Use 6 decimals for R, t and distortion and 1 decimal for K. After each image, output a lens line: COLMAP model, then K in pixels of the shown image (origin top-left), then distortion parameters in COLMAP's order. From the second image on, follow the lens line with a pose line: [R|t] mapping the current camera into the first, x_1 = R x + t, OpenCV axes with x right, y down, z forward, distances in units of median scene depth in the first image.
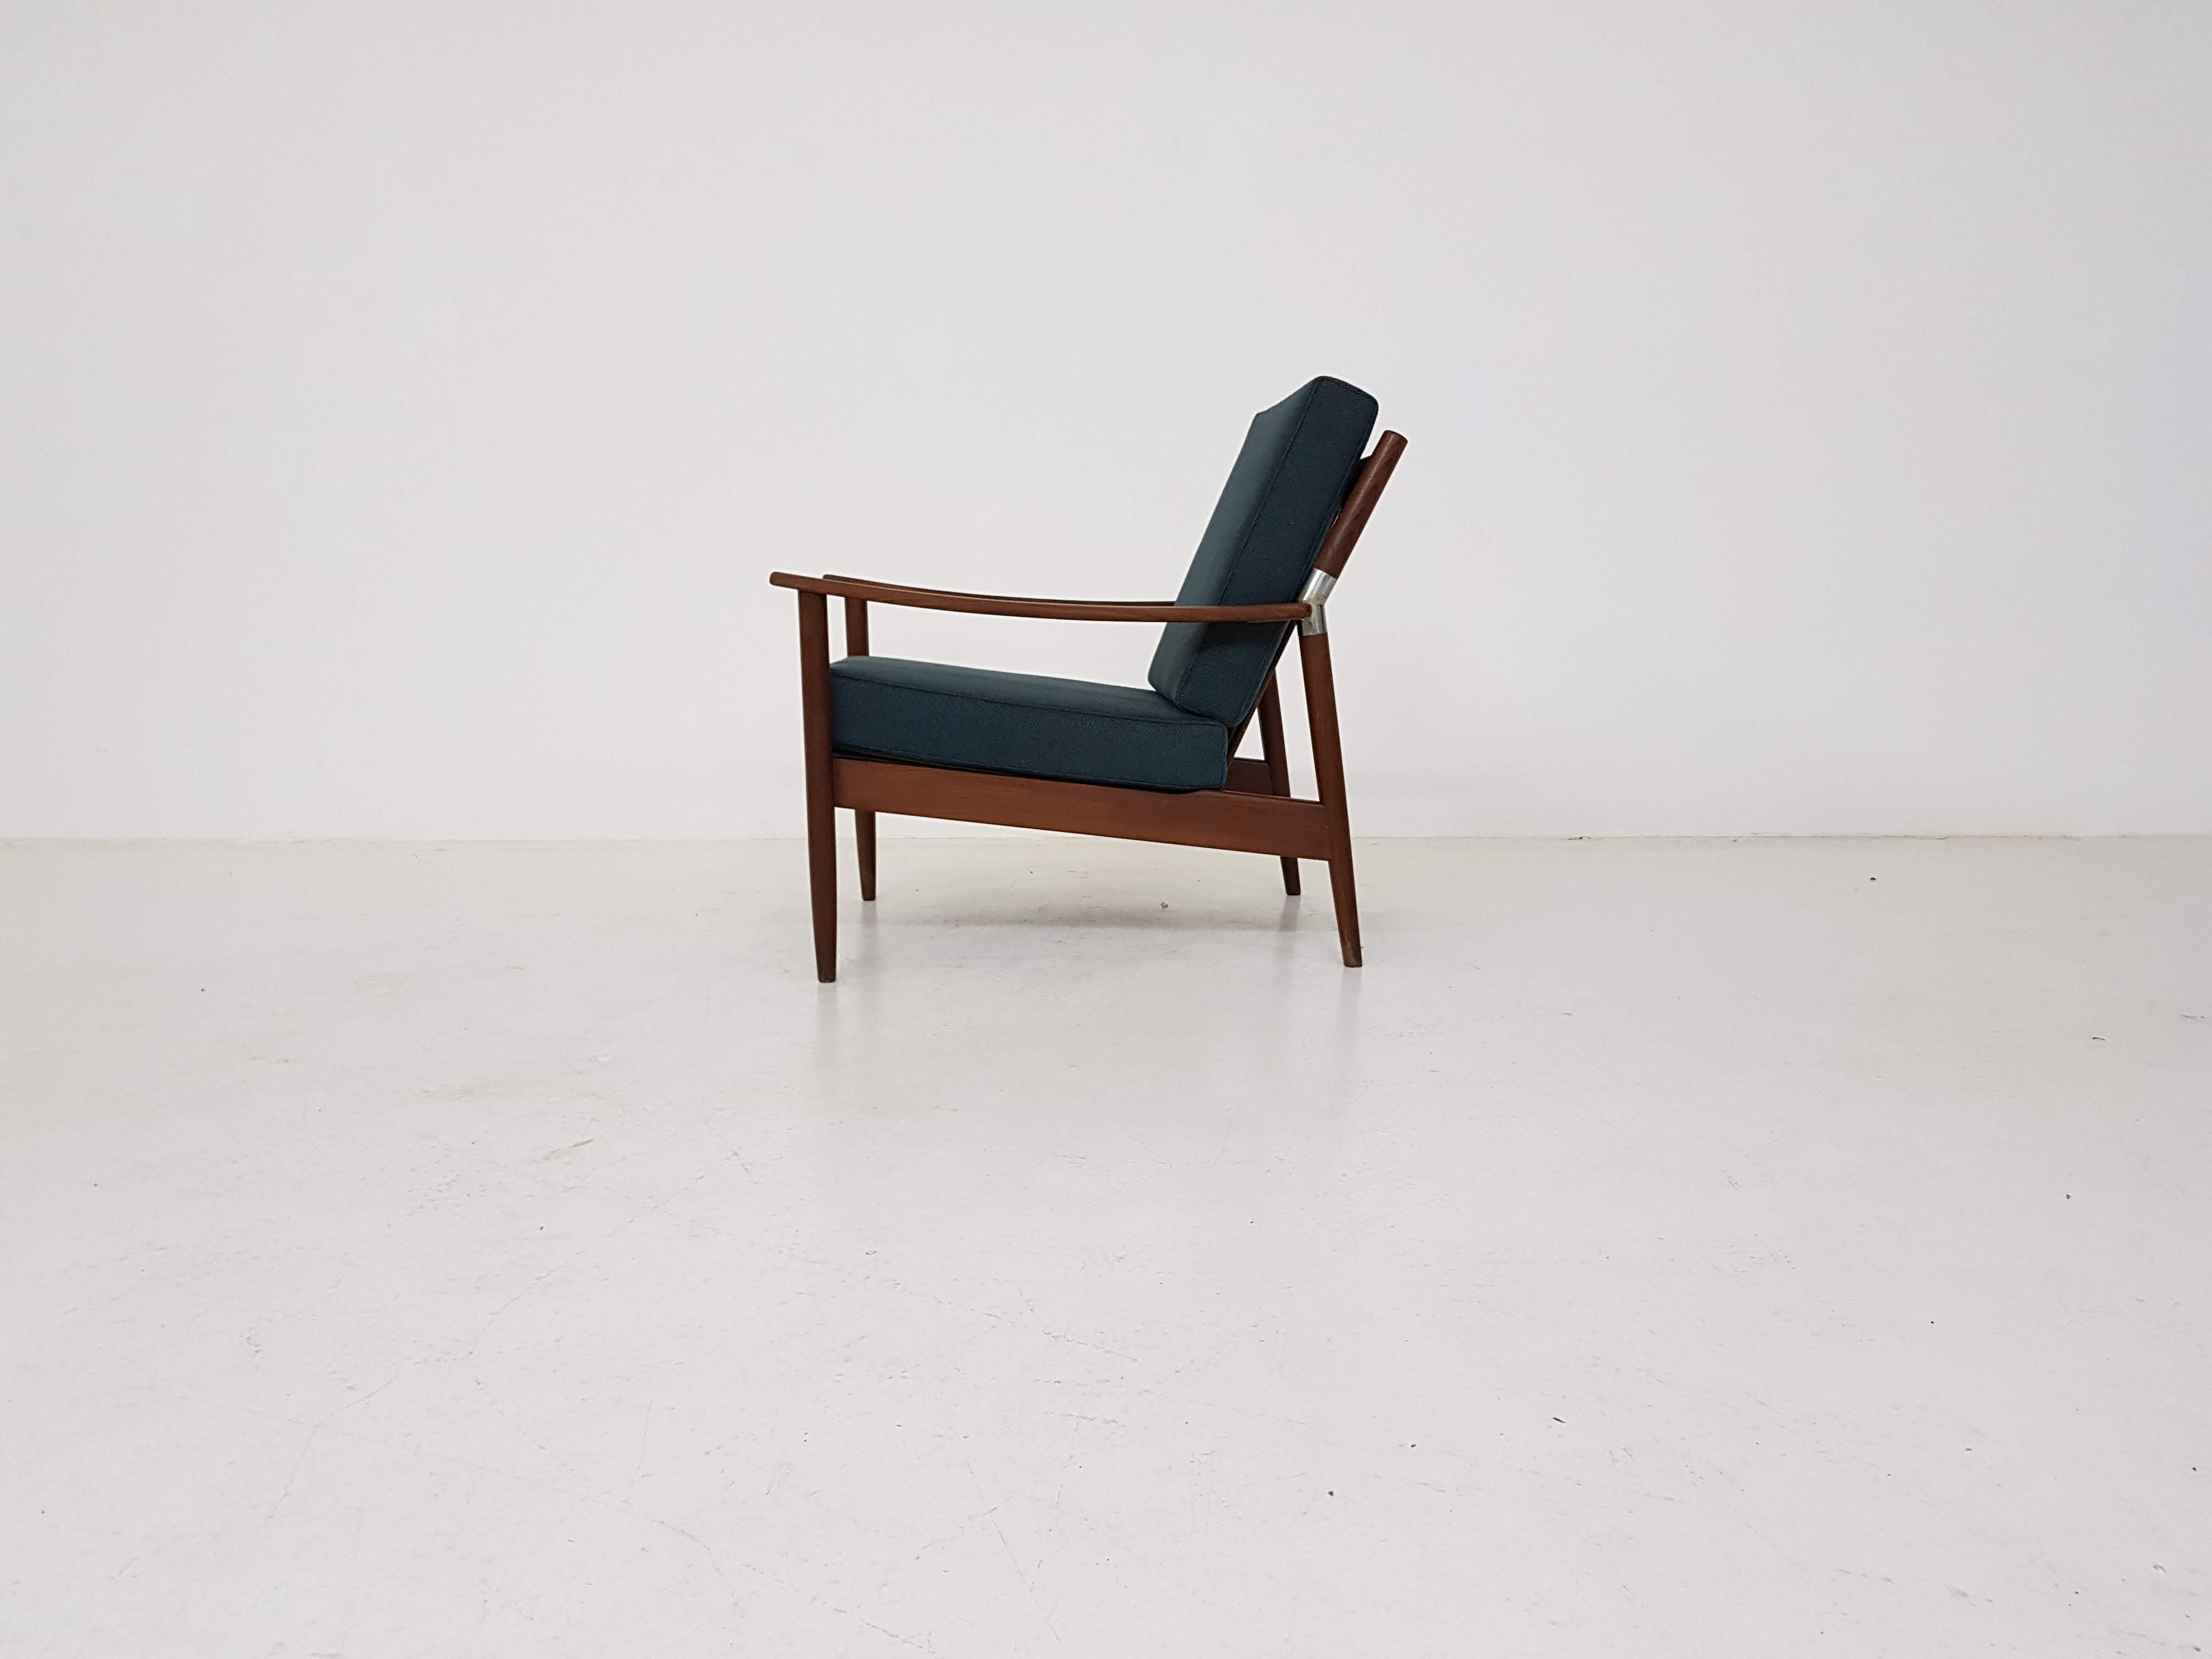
lens RADIAL K [[1656.9, 0, 1106.0], [0, 1656.9, 829.5], [0, 0, 1]] dist [0.063183, -0.094088]
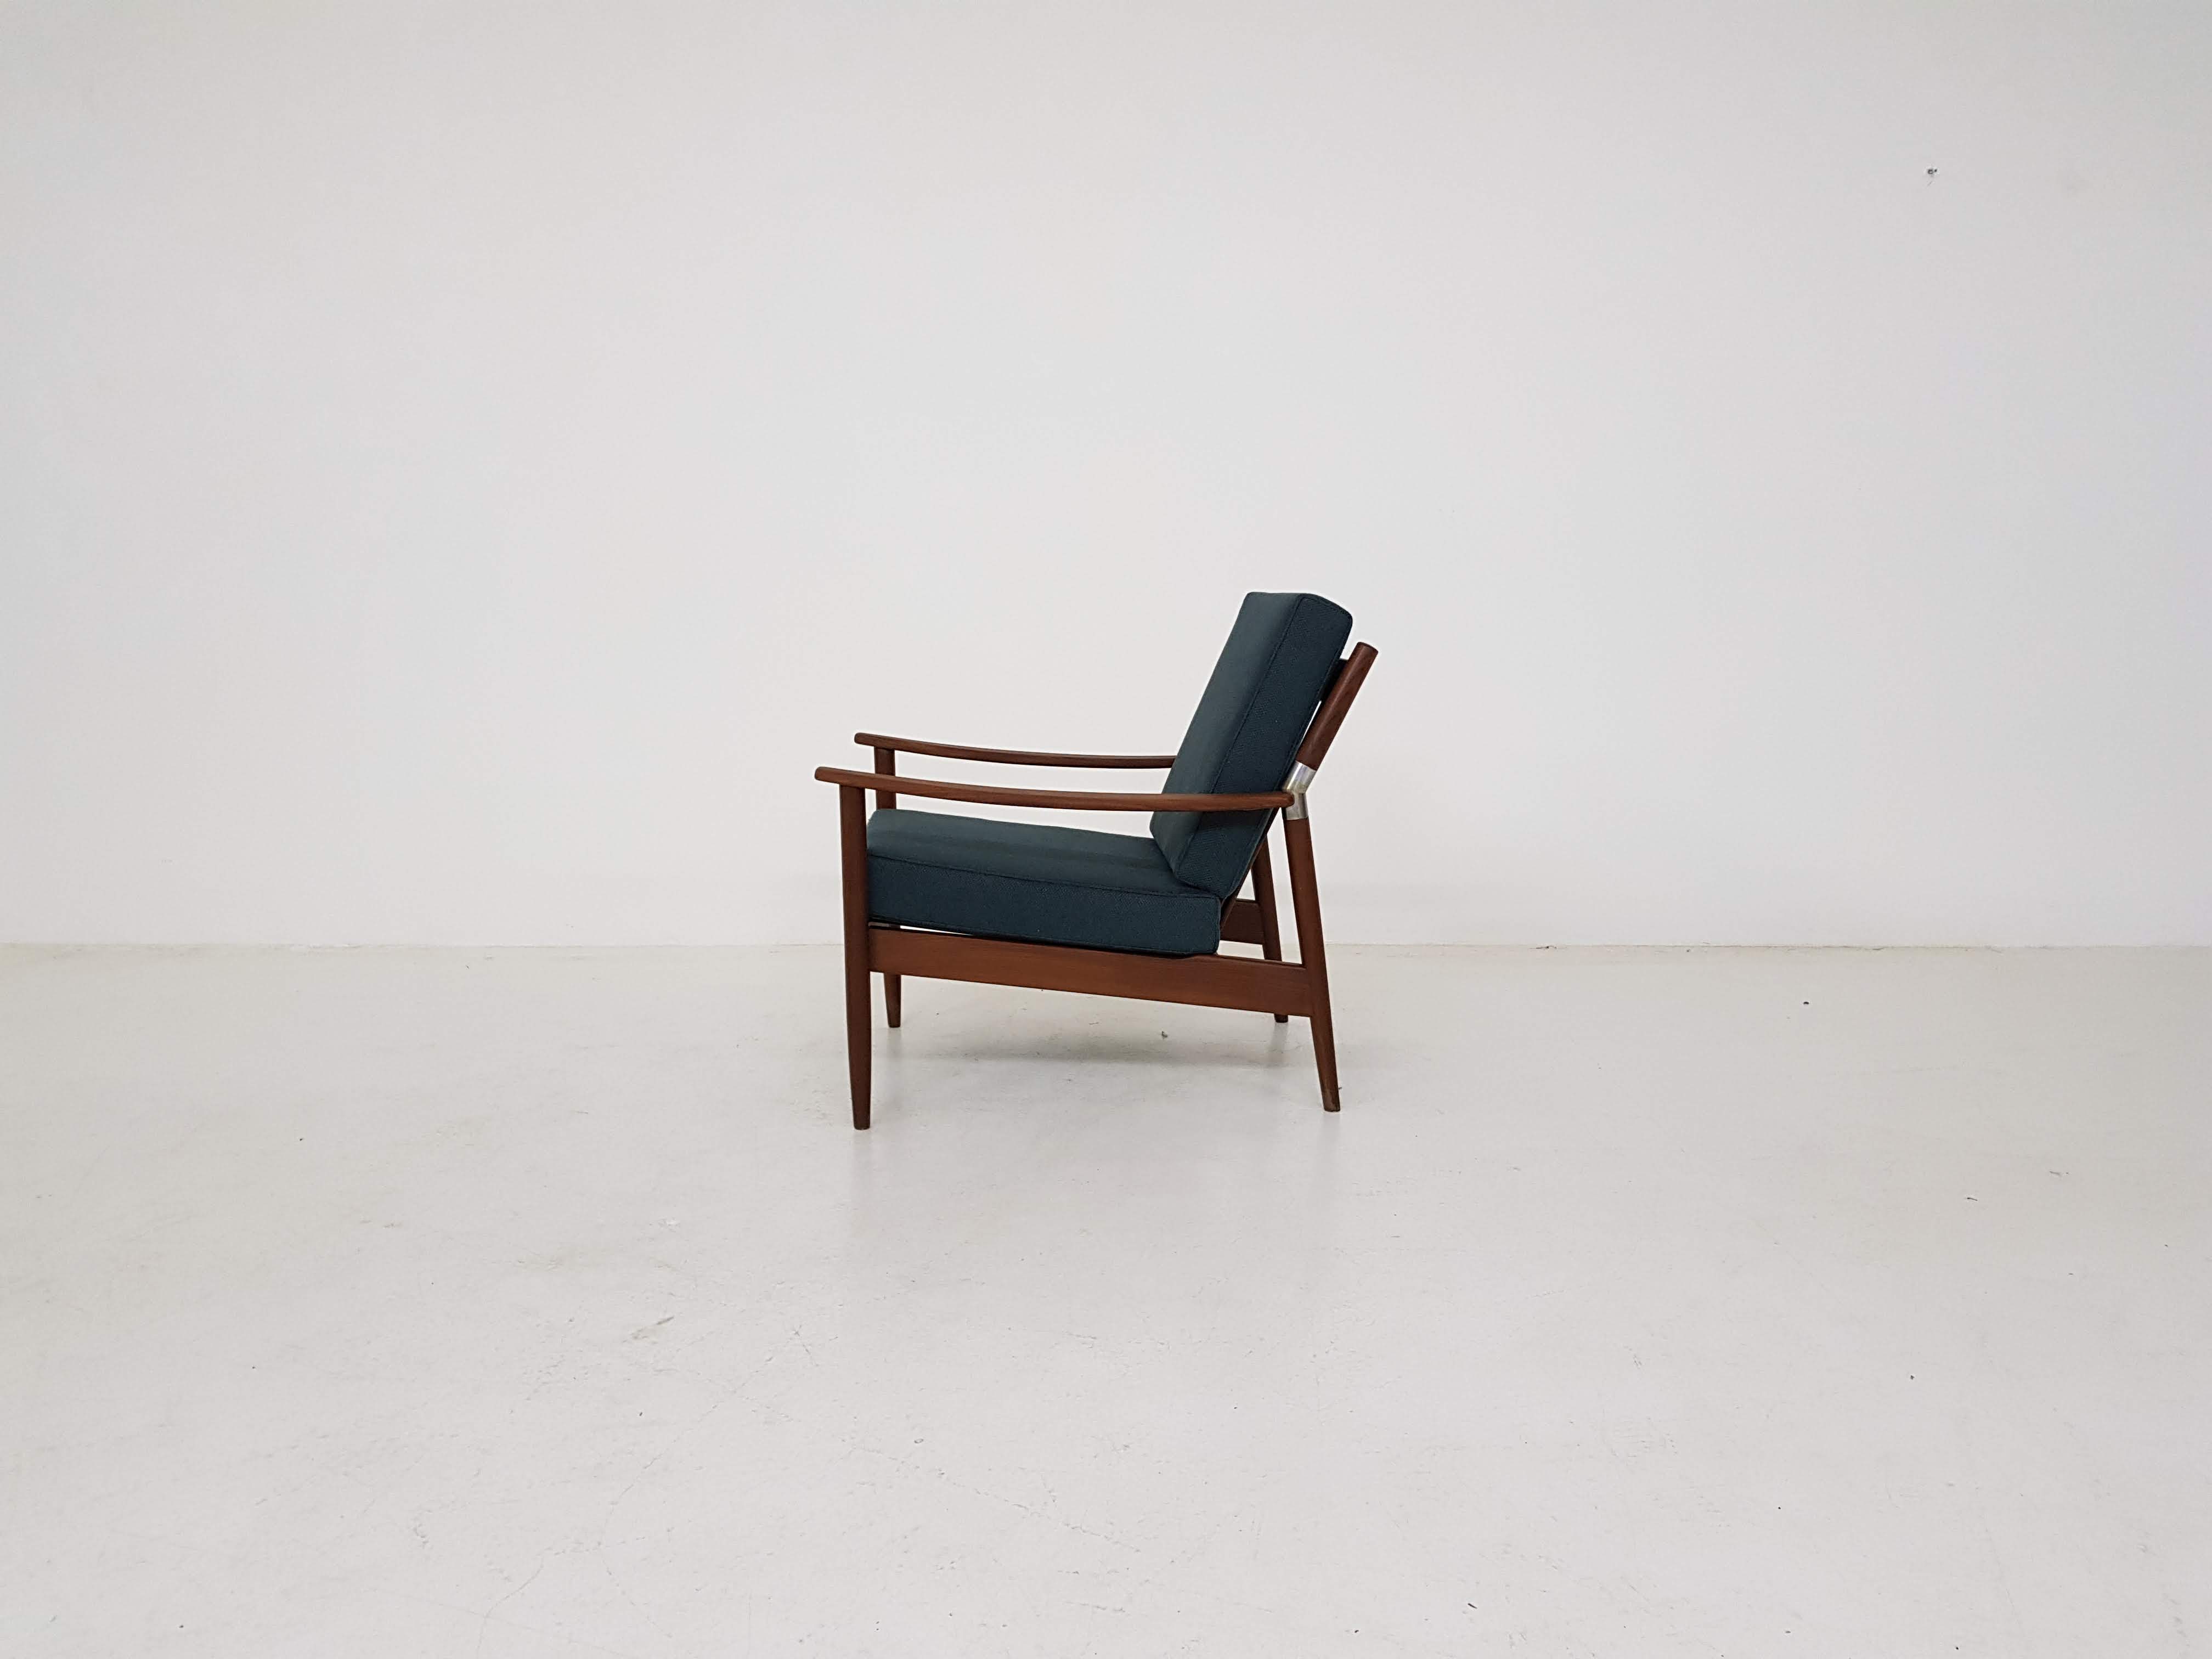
lens RADIAL K [[1691.5, 0, 1136.9], [0, 1691.5, 779.2], [0, 0, 1]] dist [0.059769, -0.089530]
pose [[0.999841, 0.001438, 0.017763, -0.003722], [-0.001168, 0.999884, -0.015187, -0.128063], [-0.017783, 0.015164, 0.999727, -0.151486]]
